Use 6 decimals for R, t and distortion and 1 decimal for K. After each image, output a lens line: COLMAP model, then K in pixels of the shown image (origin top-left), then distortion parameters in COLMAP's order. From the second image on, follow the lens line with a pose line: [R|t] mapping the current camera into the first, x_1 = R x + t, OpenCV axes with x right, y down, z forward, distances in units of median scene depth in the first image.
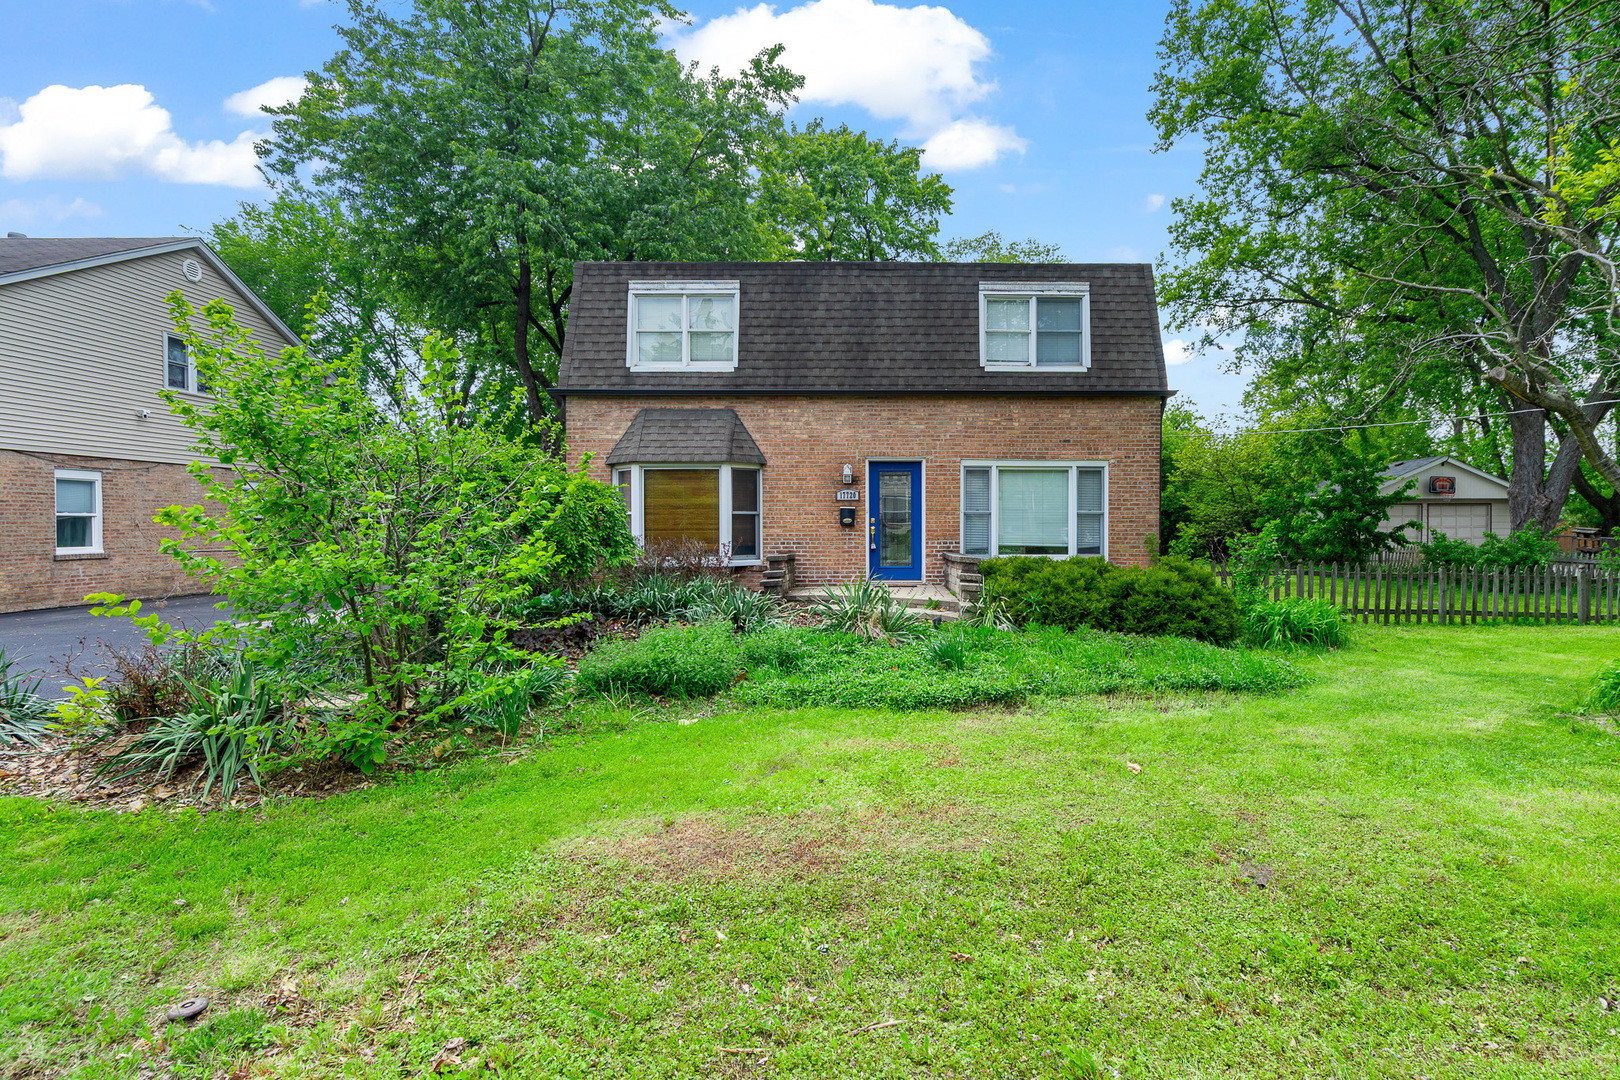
lens RADIAL K [[766.5, 0, 840.1], [0, 766.5, 537.0], [0, 0, 1]] dist [0.002971, -0.000283]
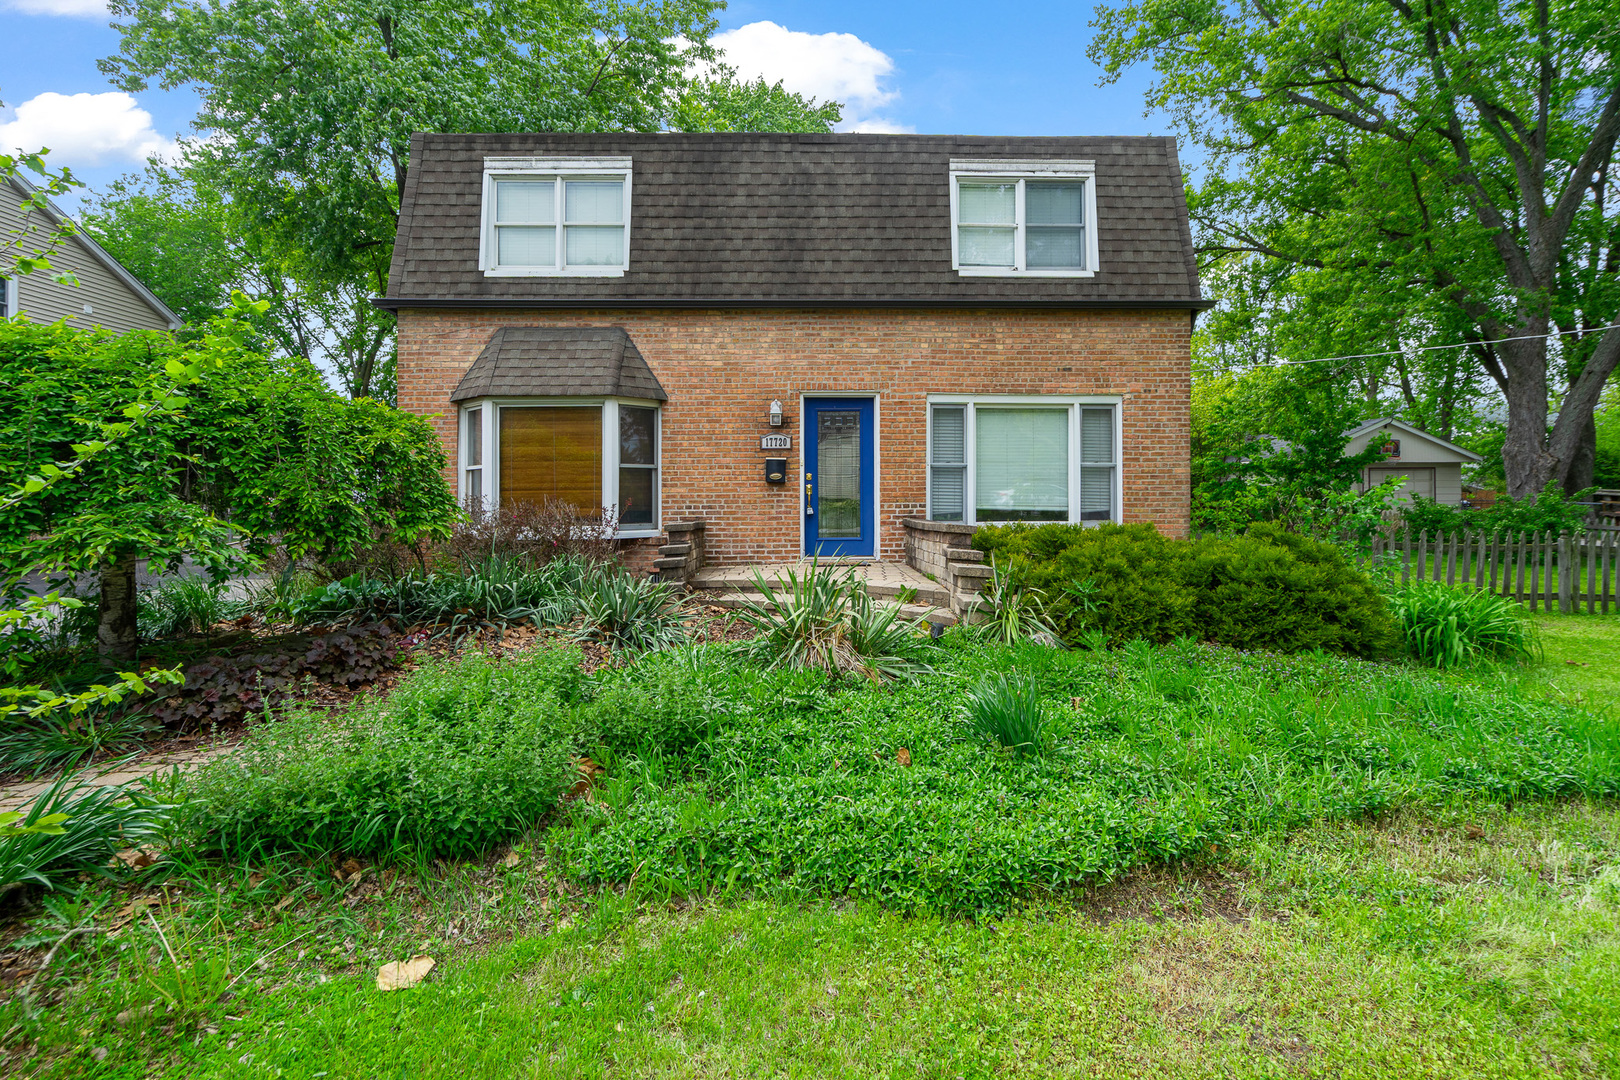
lens RADIAL K [[737.5, 0, 760.3], [0, 737.5, 496.8], [0, 0, 1]] dist [-0.010293, 0.000085]
pose [[0.999940, -0.001387, 0.010892, -0.013346], [0.001516, 0.999929, -0.011852, 0.007141], [-0.010875, 0.011868, 0.999870, 0.284274]]
